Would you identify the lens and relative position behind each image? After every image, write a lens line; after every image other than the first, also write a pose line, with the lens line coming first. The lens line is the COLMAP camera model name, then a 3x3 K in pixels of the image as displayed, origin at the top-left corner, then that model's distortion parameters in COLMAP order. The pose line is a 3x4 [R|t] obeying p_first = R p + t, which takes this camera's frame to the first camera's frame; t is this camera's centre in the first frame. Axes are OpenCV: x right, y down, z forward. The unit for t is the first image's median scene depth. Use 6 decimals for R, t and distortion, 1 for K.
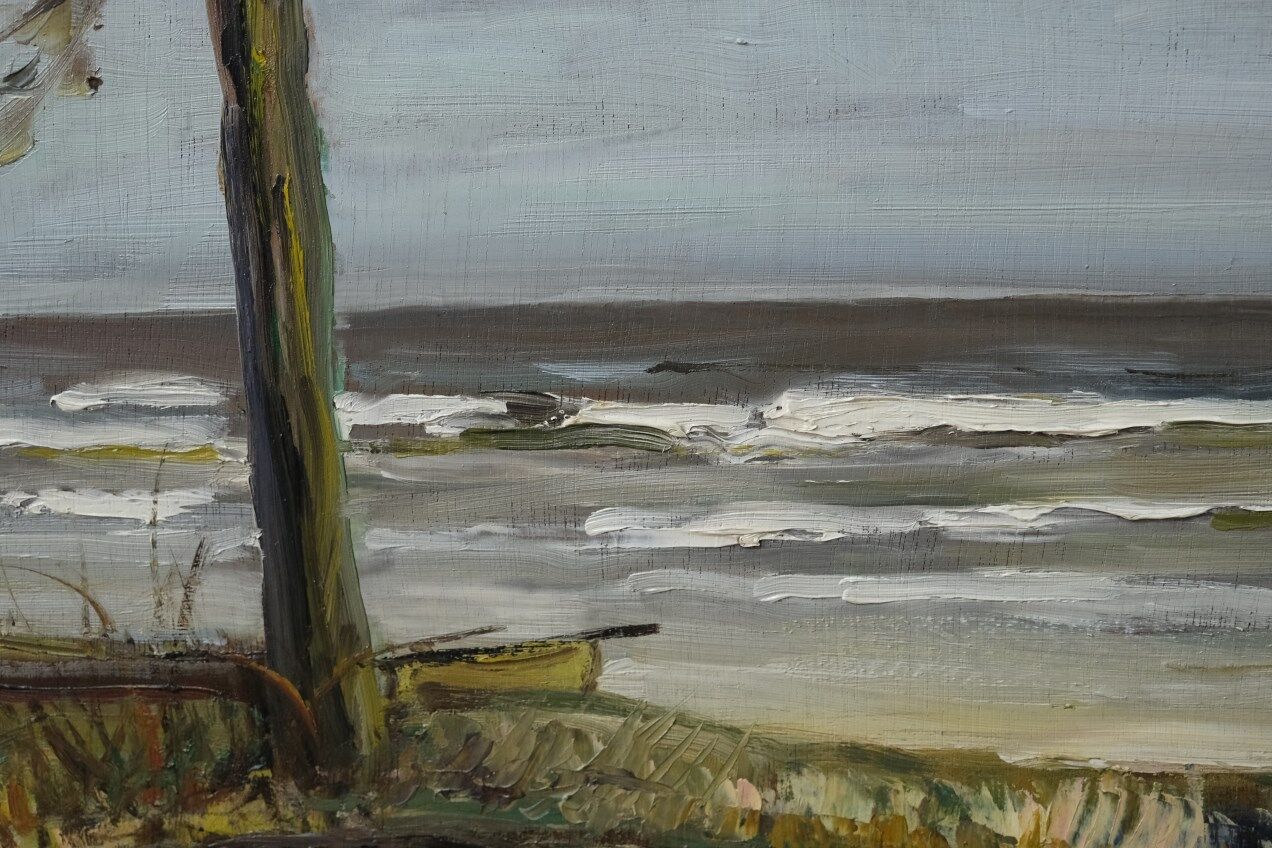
lens RADIAL K [[2465.9, 0, 647.2], [0, 2465.9, 350.9], [0, 0, 1]] dist [-0.020219, 0.000000]
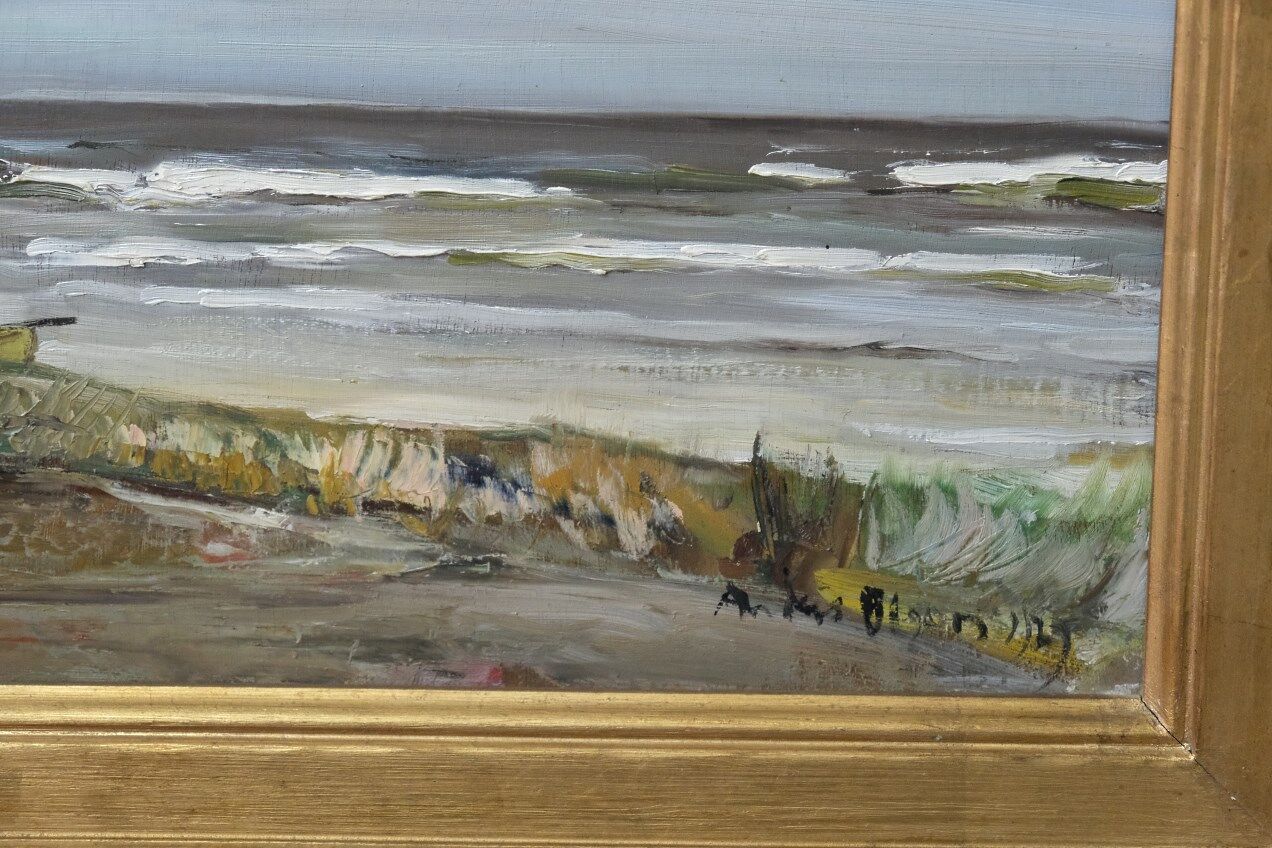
lens RADIAL K [[3605.8, 0, 655.4], [0, 3605.8, 355.7], [0, 0, 1]] dist [-0.076371, 0.000000]
pose [[0.998745, 0.028539, 0.041158, 0.264782], [-0.032038, 0.995691, 0.087020, -0.065626], [-0.038497, -0.088229, 0.995356, -1.167843]]
